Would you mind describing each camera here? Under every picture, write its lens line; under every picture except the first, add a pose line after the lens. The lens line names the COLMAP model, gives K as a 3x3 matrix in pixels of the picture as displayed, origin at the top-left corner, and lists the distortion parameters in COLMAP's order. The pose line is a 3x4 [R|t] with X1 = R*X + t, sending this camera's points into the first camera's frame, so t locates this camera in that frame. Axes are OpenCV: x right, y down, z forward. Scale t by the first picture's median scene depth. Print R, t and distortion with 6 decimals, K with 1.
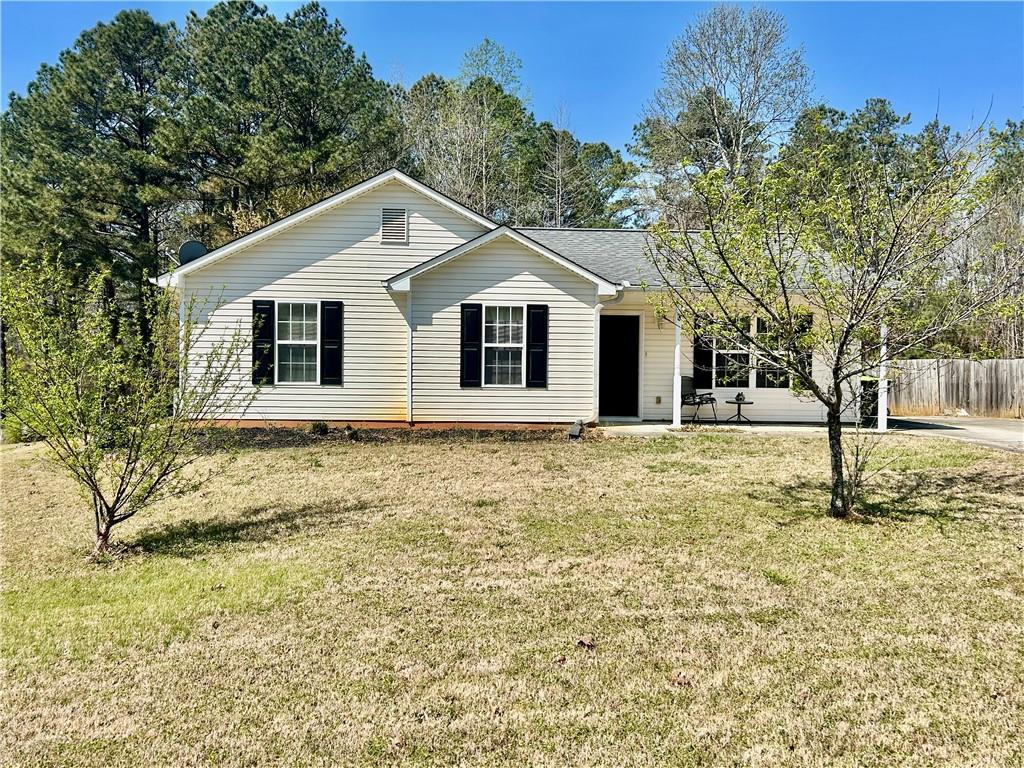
lens RADIAL K [[834.5, 0, 512.0], [0, 834.5, 384.0], [0, 0, 1]] dist [0.052453, -0.061221]
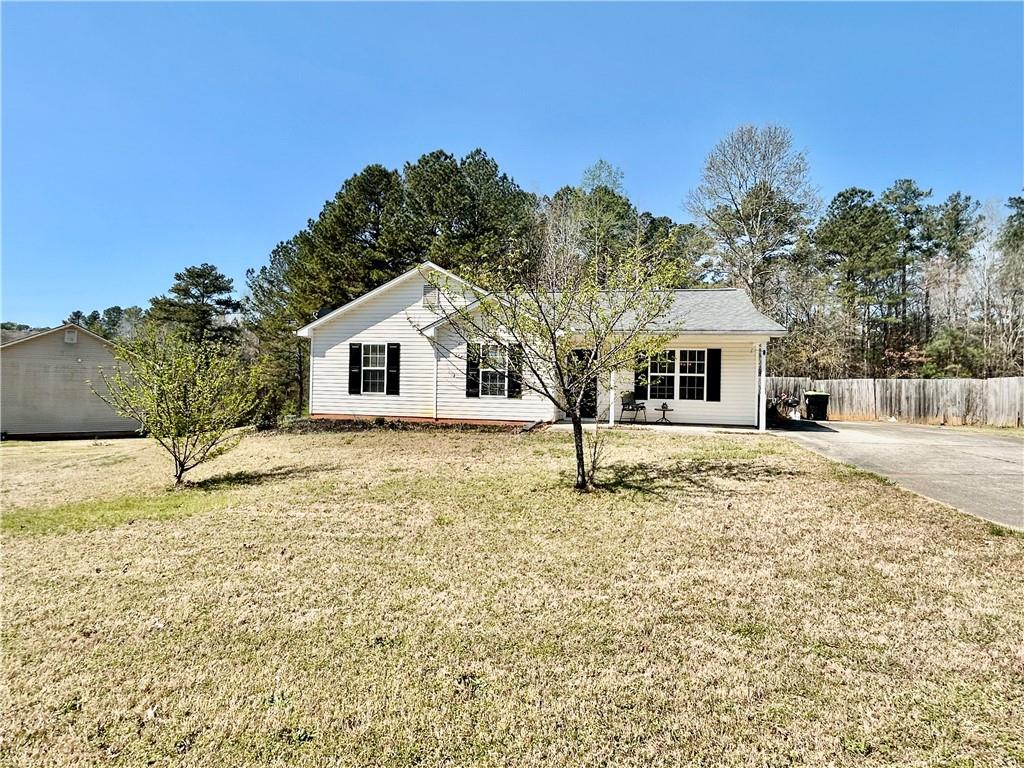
lens RADIAL K [[567.4, 0, 512.0], [0, 567.4, 384.0], [0, 0, 1]] dist [-0.004172, 0.000657]
pose [[0.970064, 0.006246, -0.242769, 0.252491], [-0.009458, 0.999882, -0.012069, -0.007563], [0.242665, 0.014004, 0.970009, -0.012896]]
